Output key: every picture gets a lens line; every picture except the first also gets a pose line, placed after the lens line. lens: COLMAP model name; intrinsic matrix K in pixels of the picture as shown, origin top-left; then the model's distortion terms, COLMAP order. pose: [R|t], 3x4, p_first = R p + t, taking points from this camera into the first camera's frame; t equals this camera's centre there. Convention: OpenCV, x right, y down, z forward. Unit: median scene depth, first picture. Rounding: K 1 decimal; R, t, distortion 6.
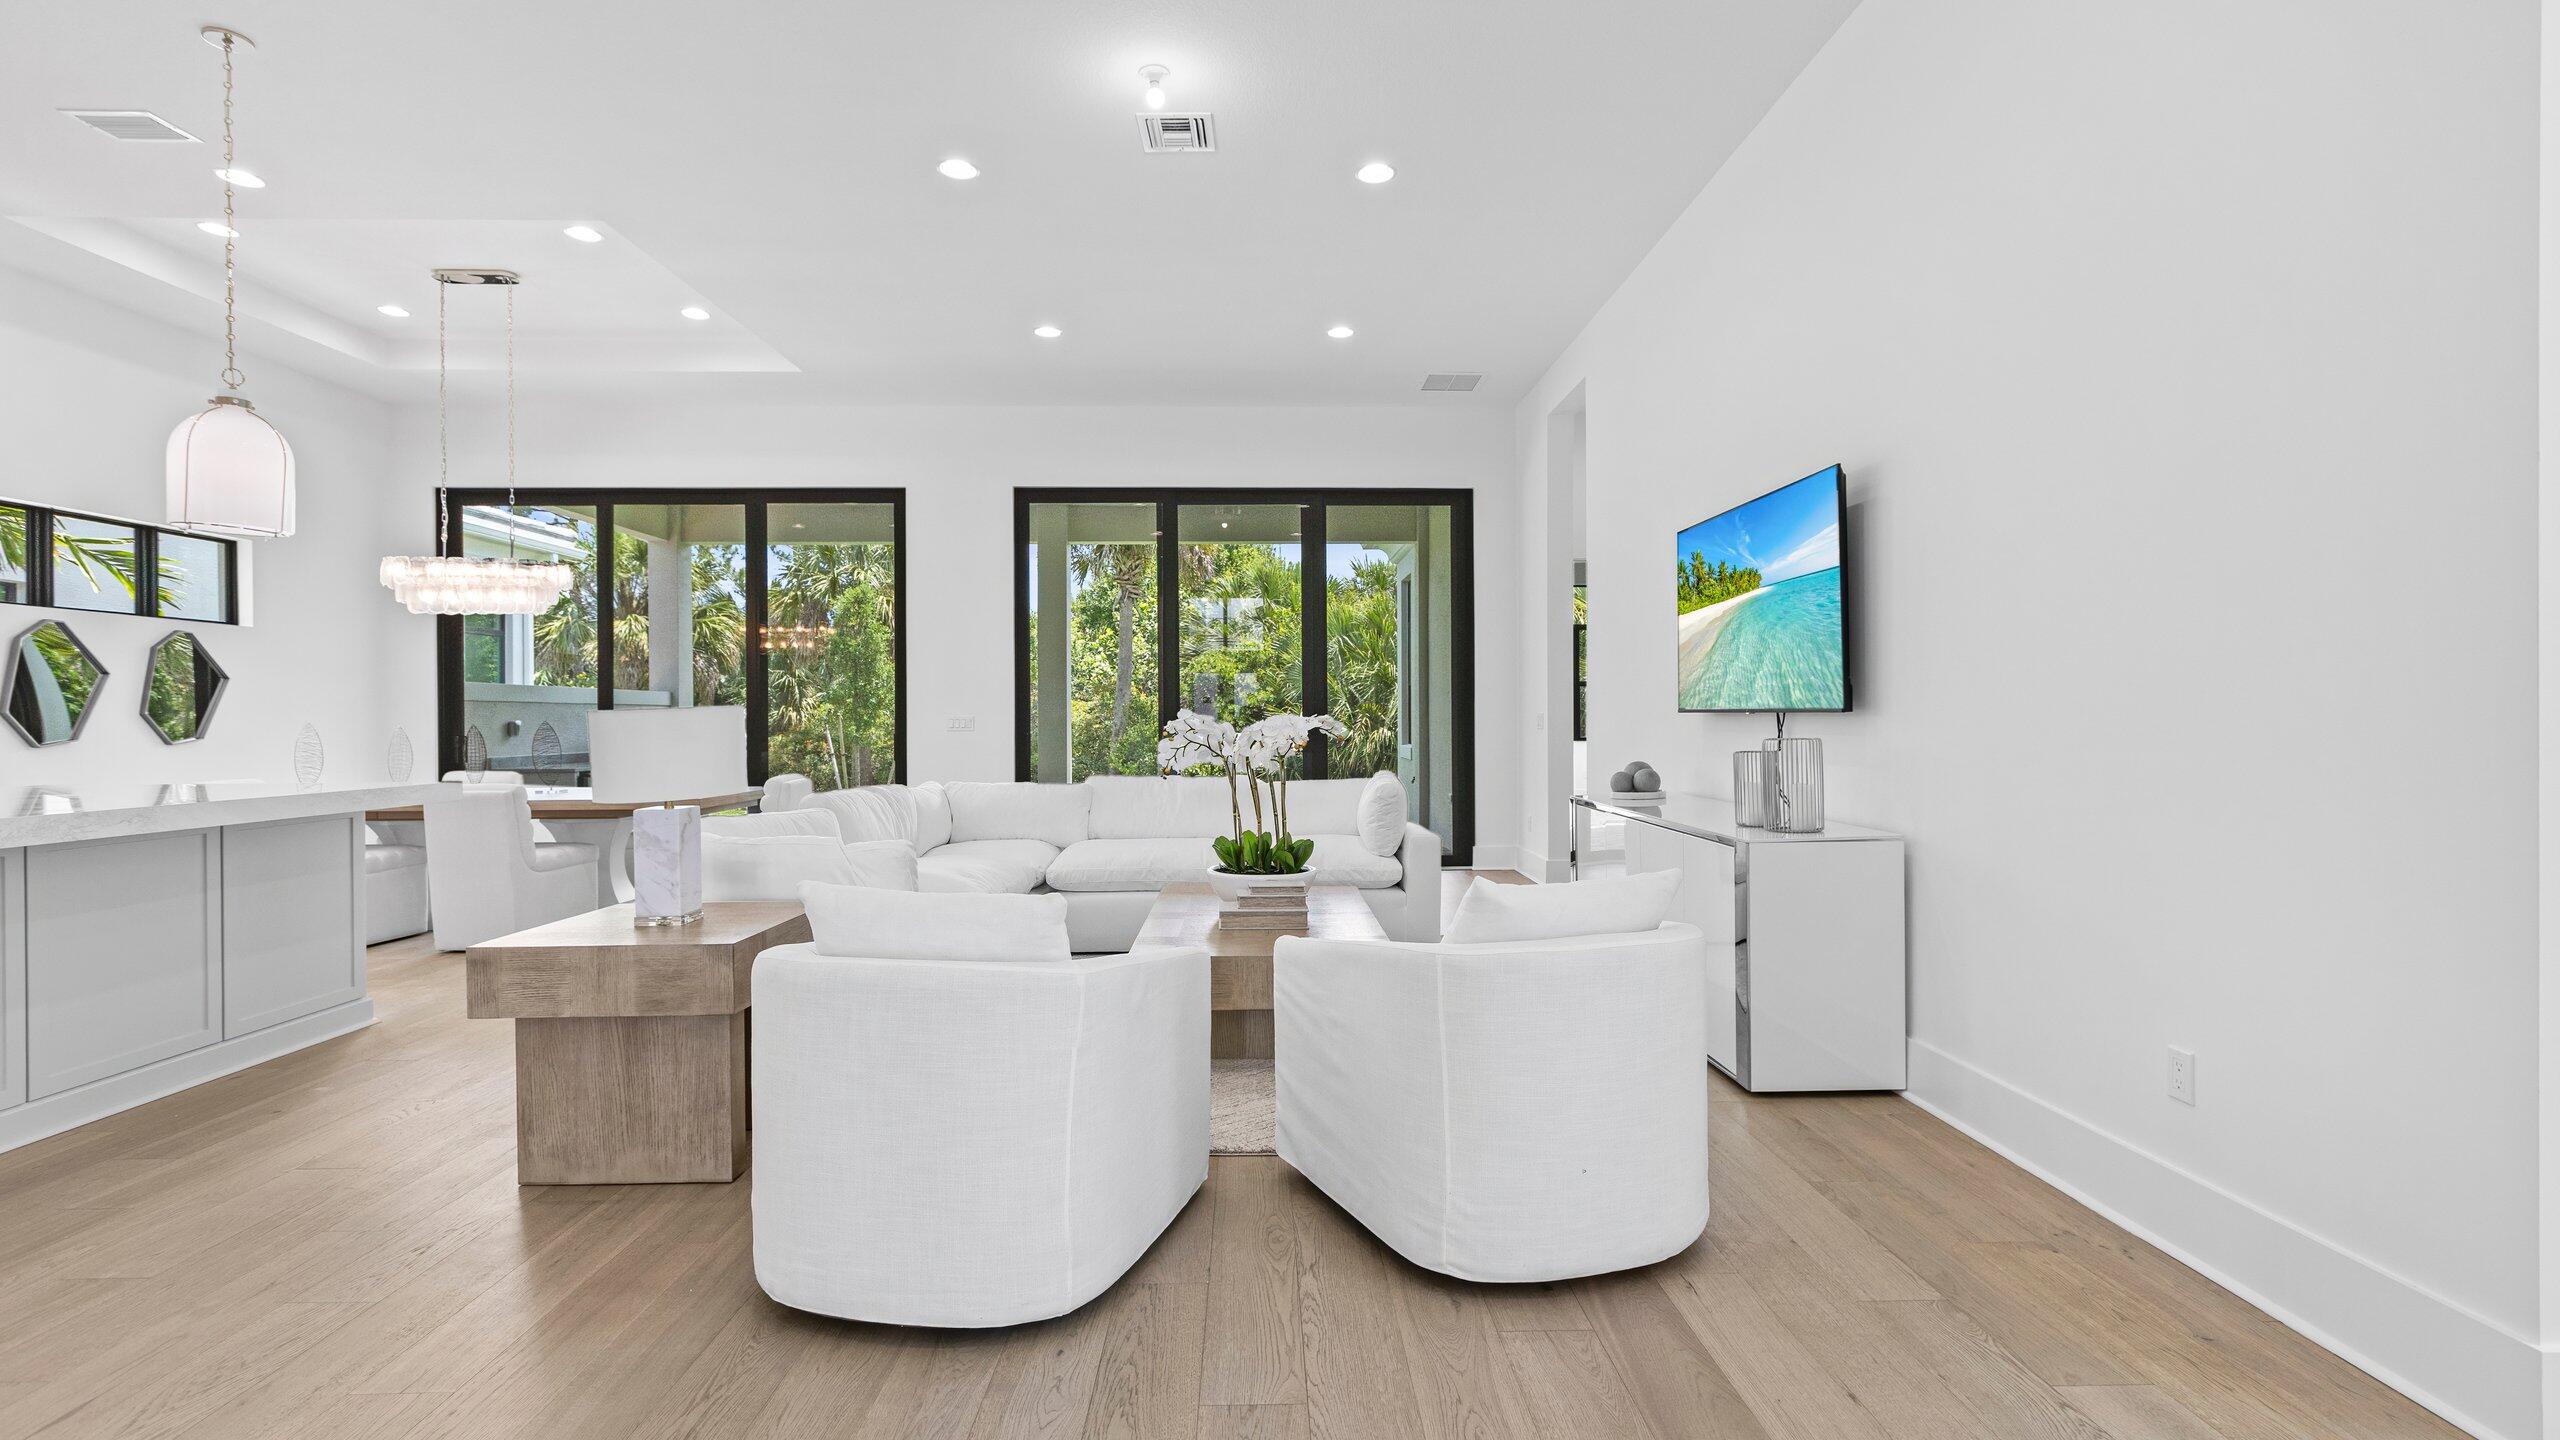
lens RADIAL K [[1137.7, 0, 1275.2], [0, 1137.7, 719.3], [0, 0, 1]] dist [0.000620, -0.000352]
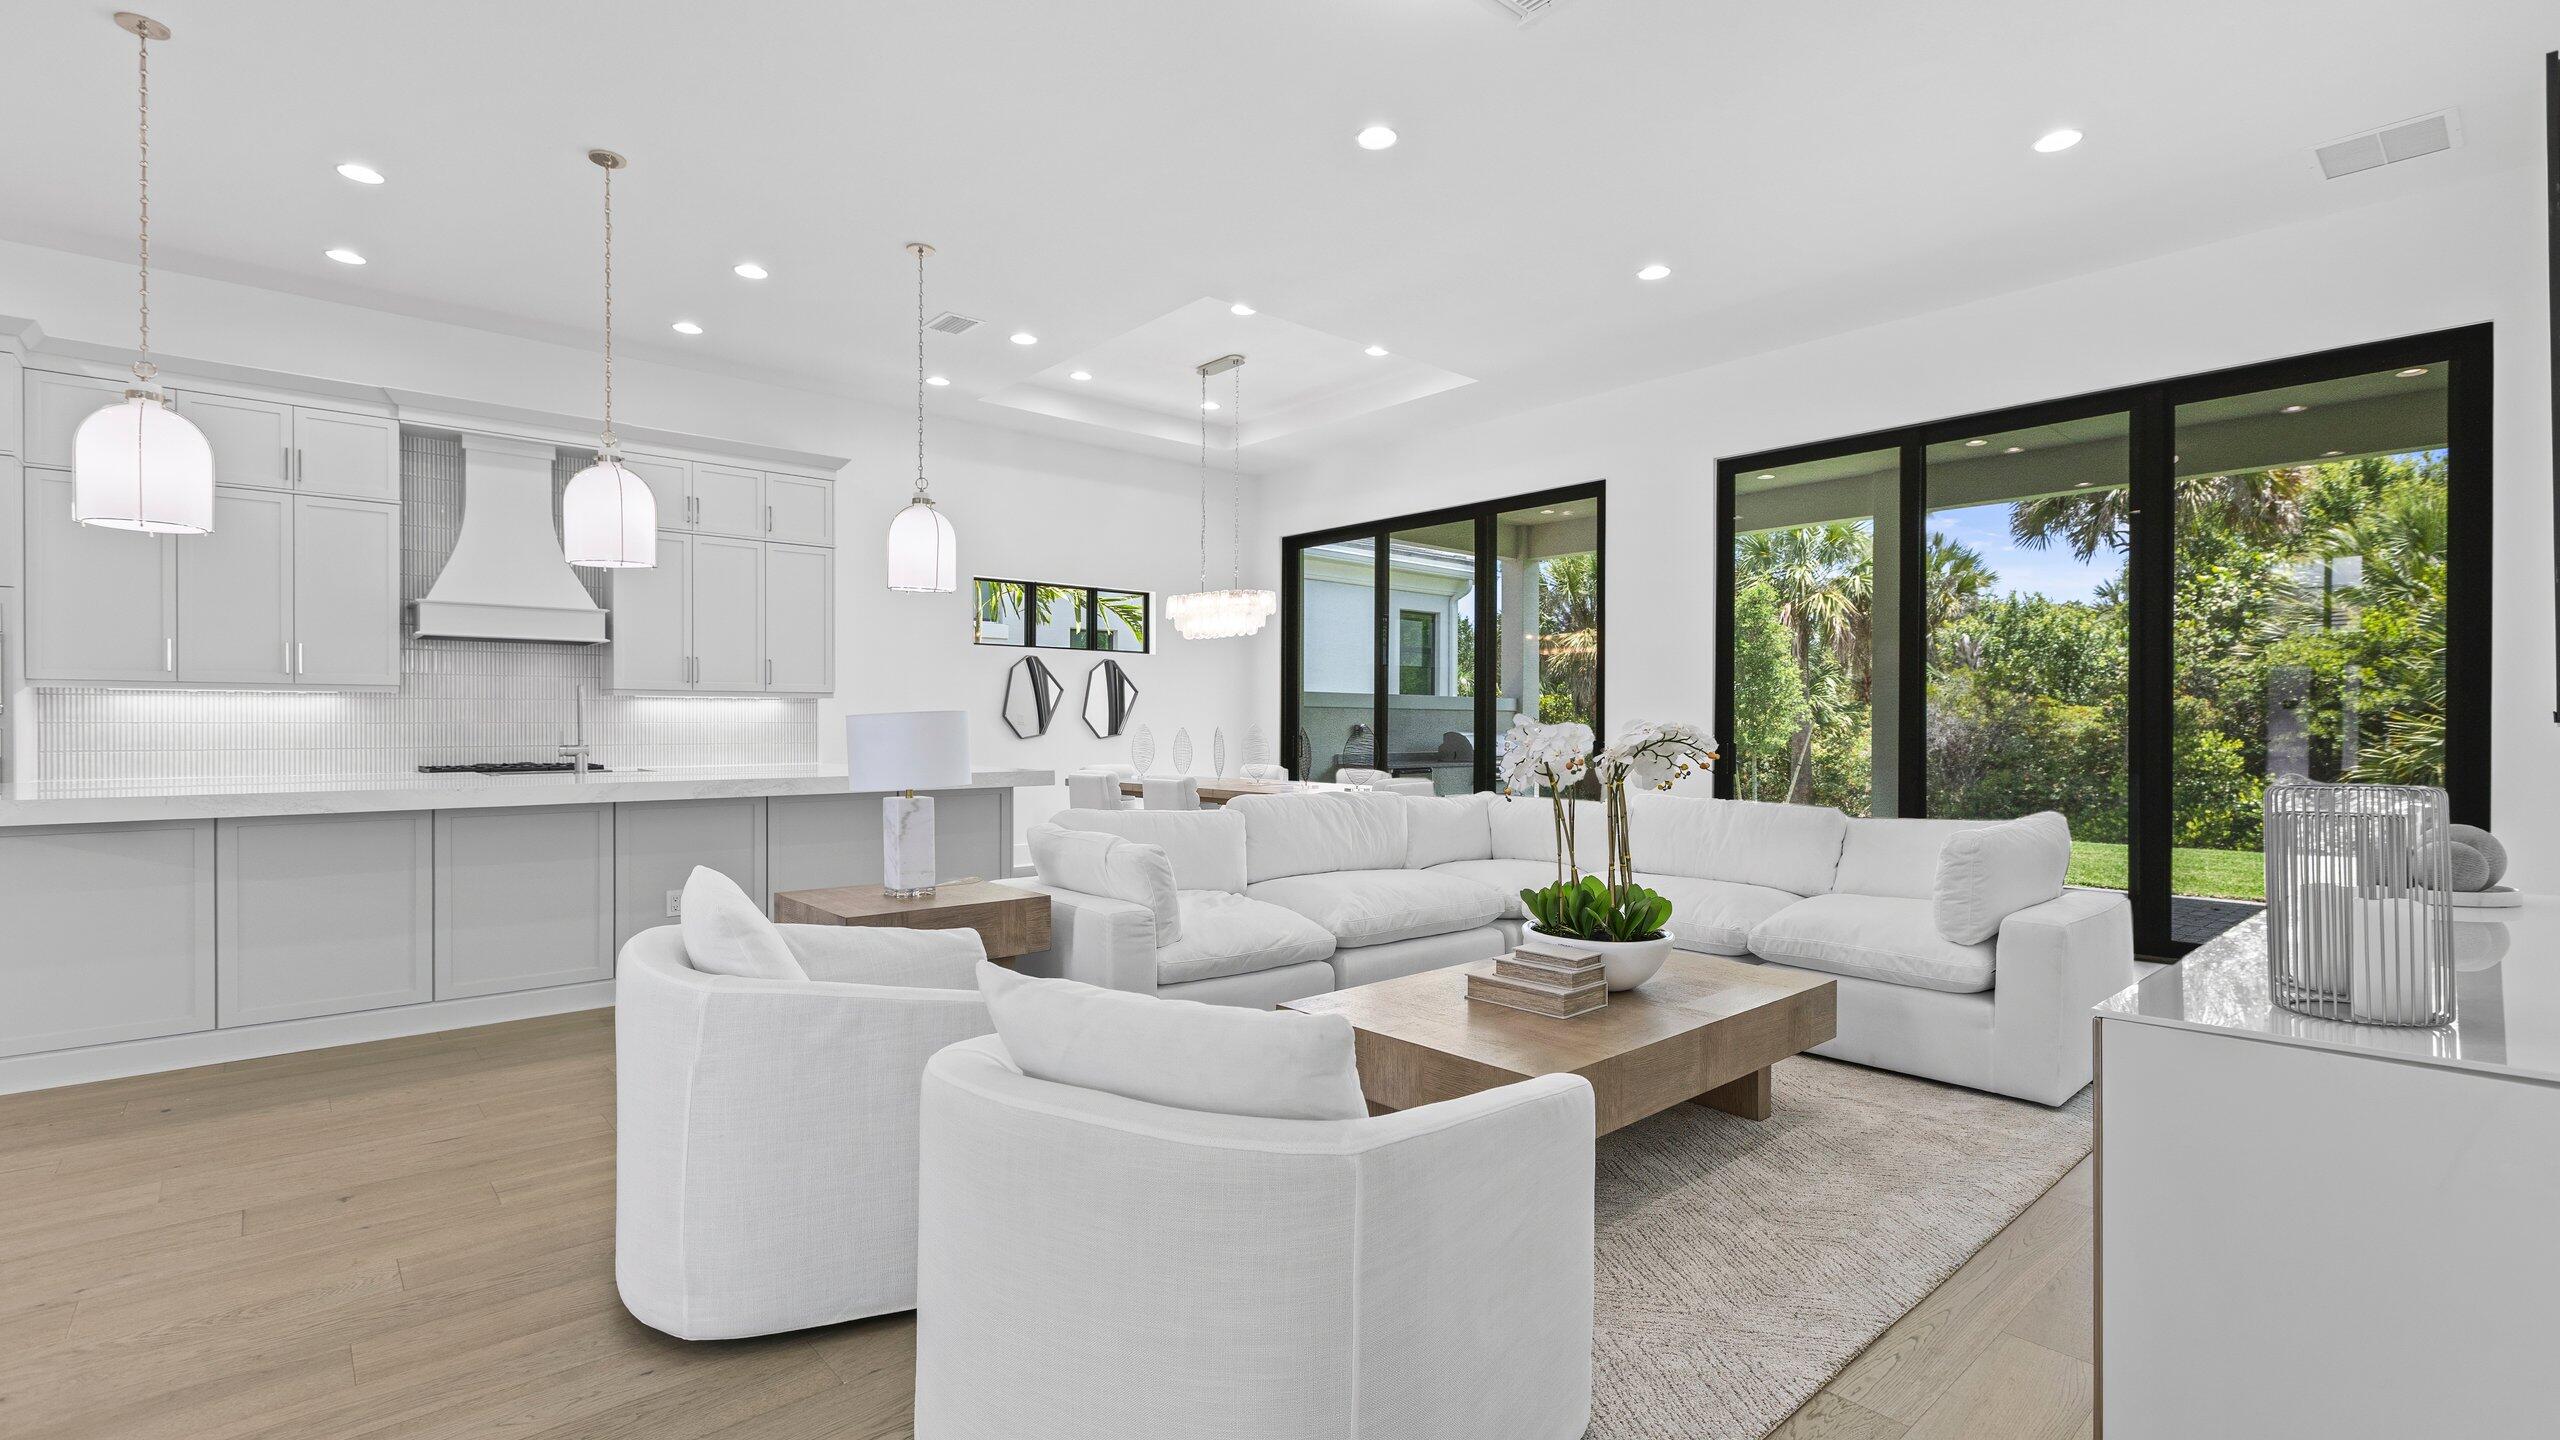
lens RADIAL K [[1137.7, 0, 1278.0], [0, 1137.7, 712.2], [0, 0, 1]] dist [0.000620, -0.000352]
pose [[0.645339, -0.001276, -0.763895, 0.292739], [-0.008664, 0.999922, -0.008989, -0.000217], [0.763847, 0.012420, 0.645278, 0.254948]]
